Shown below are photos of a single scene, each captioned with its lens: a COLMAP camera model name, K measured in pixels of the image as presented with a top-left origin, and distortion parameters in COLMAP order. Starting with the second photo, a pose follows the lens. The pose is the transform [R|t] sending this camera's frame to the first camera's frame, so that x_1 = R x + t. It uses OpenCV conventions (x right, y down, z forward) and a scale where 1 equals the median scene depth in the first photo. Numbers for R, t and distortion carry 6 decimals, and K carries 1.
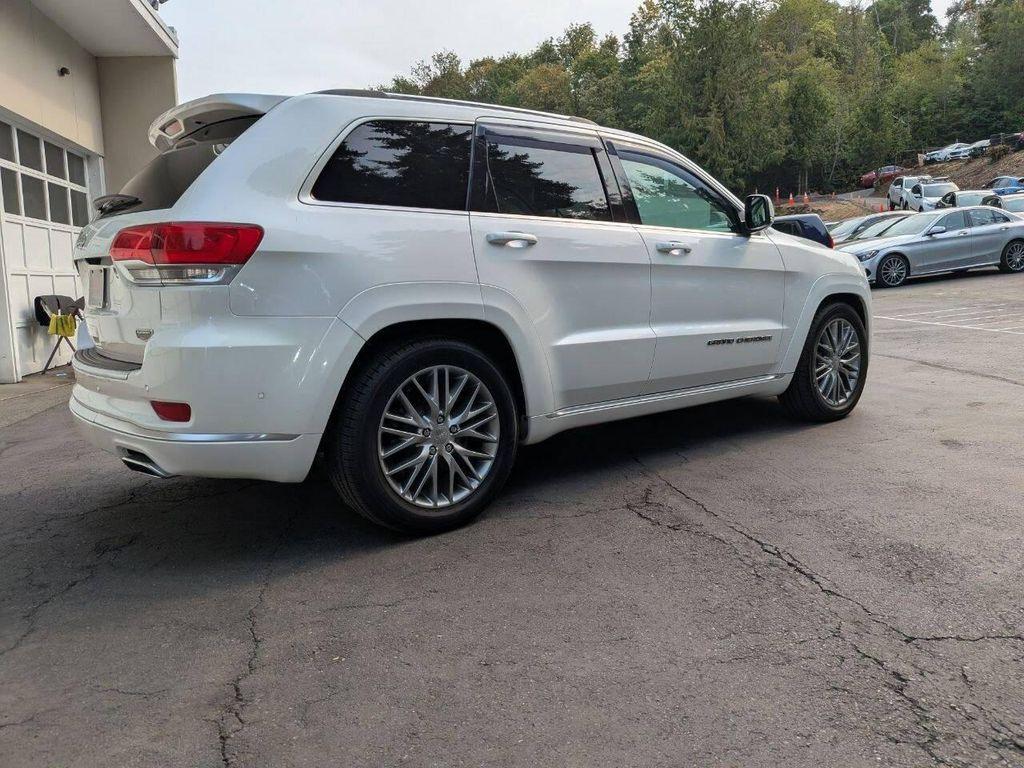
lens RADIAL K [[756.1, 0, 522.5], [0, 756.1, 383.5], [0, 0, 1]] dist [0.050065, -0.089870]
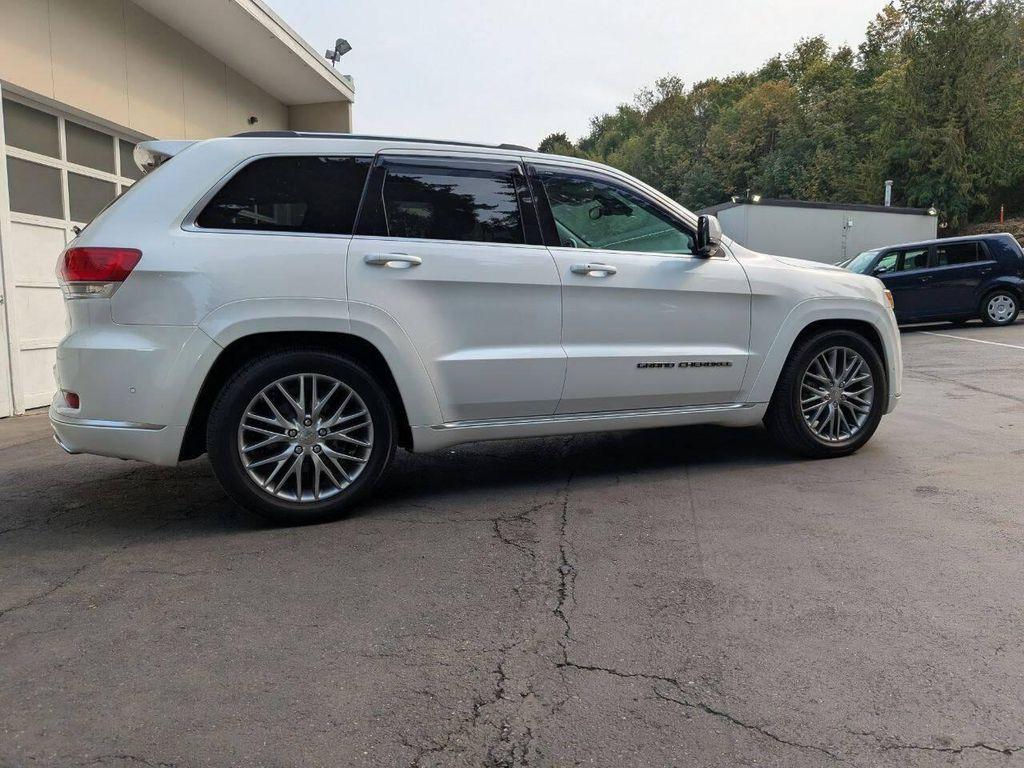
lens RADIAL K [[756.1, 0, 522.5], [0, 756.1, 383.5], [0, 0, 1]] dist [0.050065, -0.089870]
pose [[0.956596, 0.043536, -0.288148, 0.386335], [-0.052124, 0.998394, -0.022195, -0.000652], [0.286719, 0.036251, 0.957329, 0.016349]]
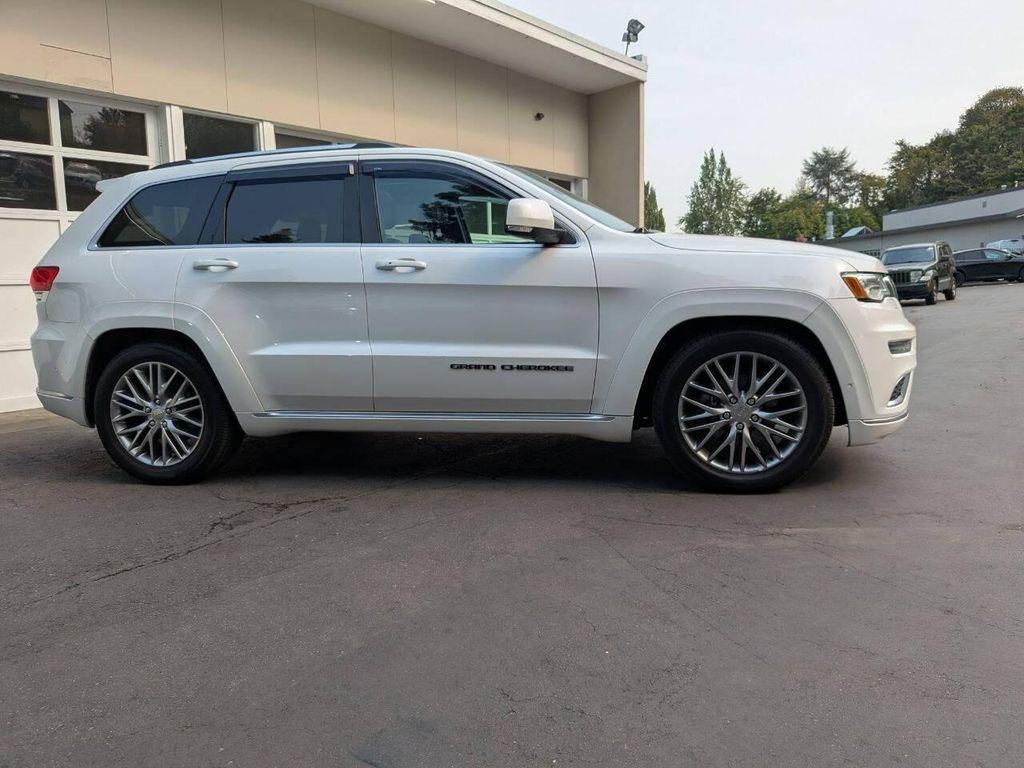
lens RADIAL K [[756.1, 0, 522.5], [0, 756.1, 383.5], [0, 0, 1]] dist [0.050065, -0.089870]
pose [[0.630350, 0.103269, -0.769412, 1.015199], [-0.094451, 0.993952, 0.056027, -0.092661], [0.770544, 0.037355, 0.636291, 0.480176]]
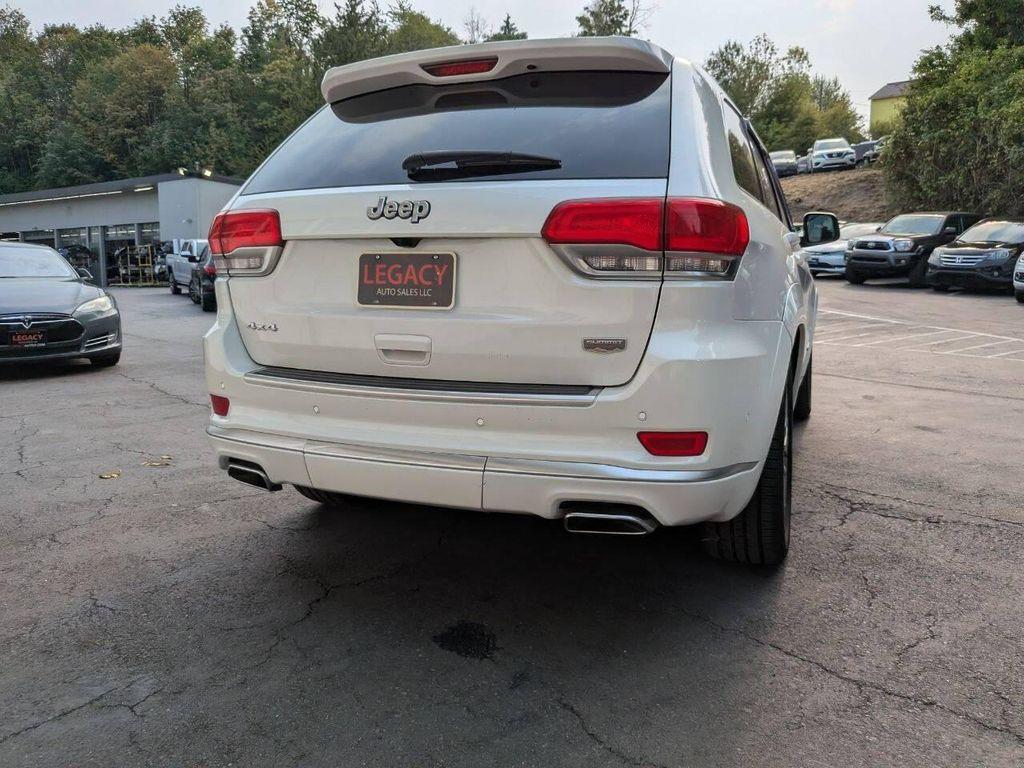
lens RADIAL K [[778.2, 0, 528.9], [0, 778.2, 369.9], [0, 0, 1]] dist [-0.005372, -0.000187]
pose [[0.871146, -0.032841, 0.489925, -0.634266], [0.049812, 0.998524, -0.021638, -0.017712], [-0.488491, 0.043254, 0.871496, 0.254799]]
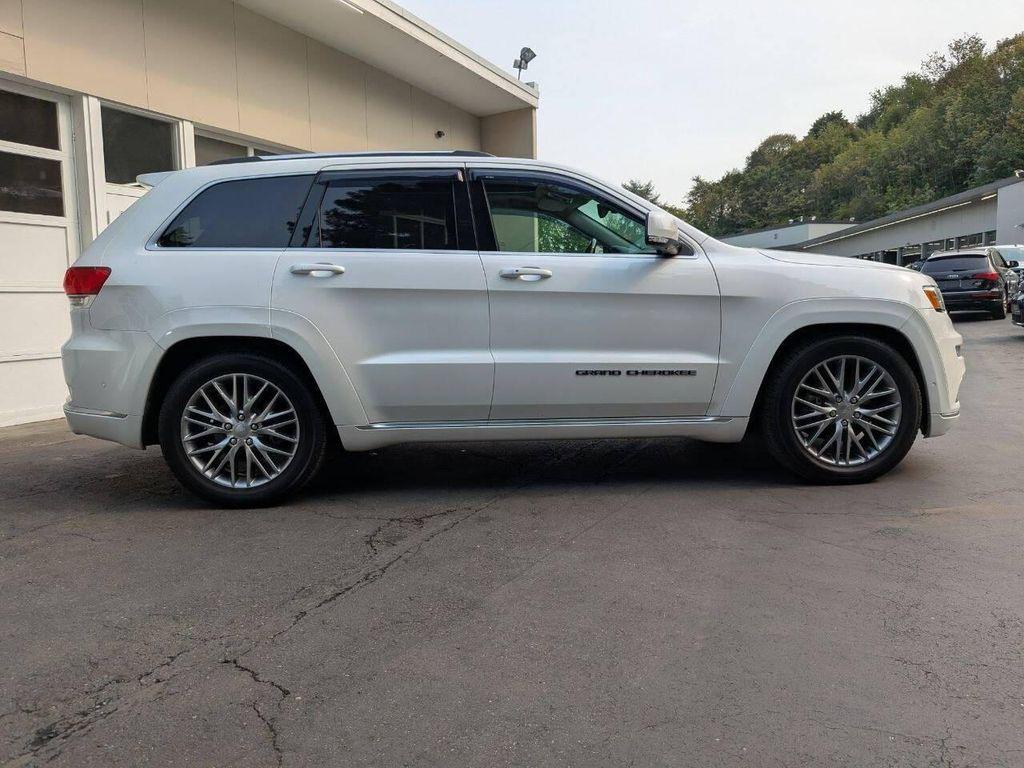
lens RADIAL K [[753.4, 0, 520.9], [0, 753.4, 380.4], [0, 0, 1]] dist [0.051868, -0.074876]
pose [[0.798036, 0.069600, -0.598577, 0.751867], [-0.083295, 0.996513, 0.004820, -0.042754], [0.596825, 0.046012, 0.801051, 0.208917]]
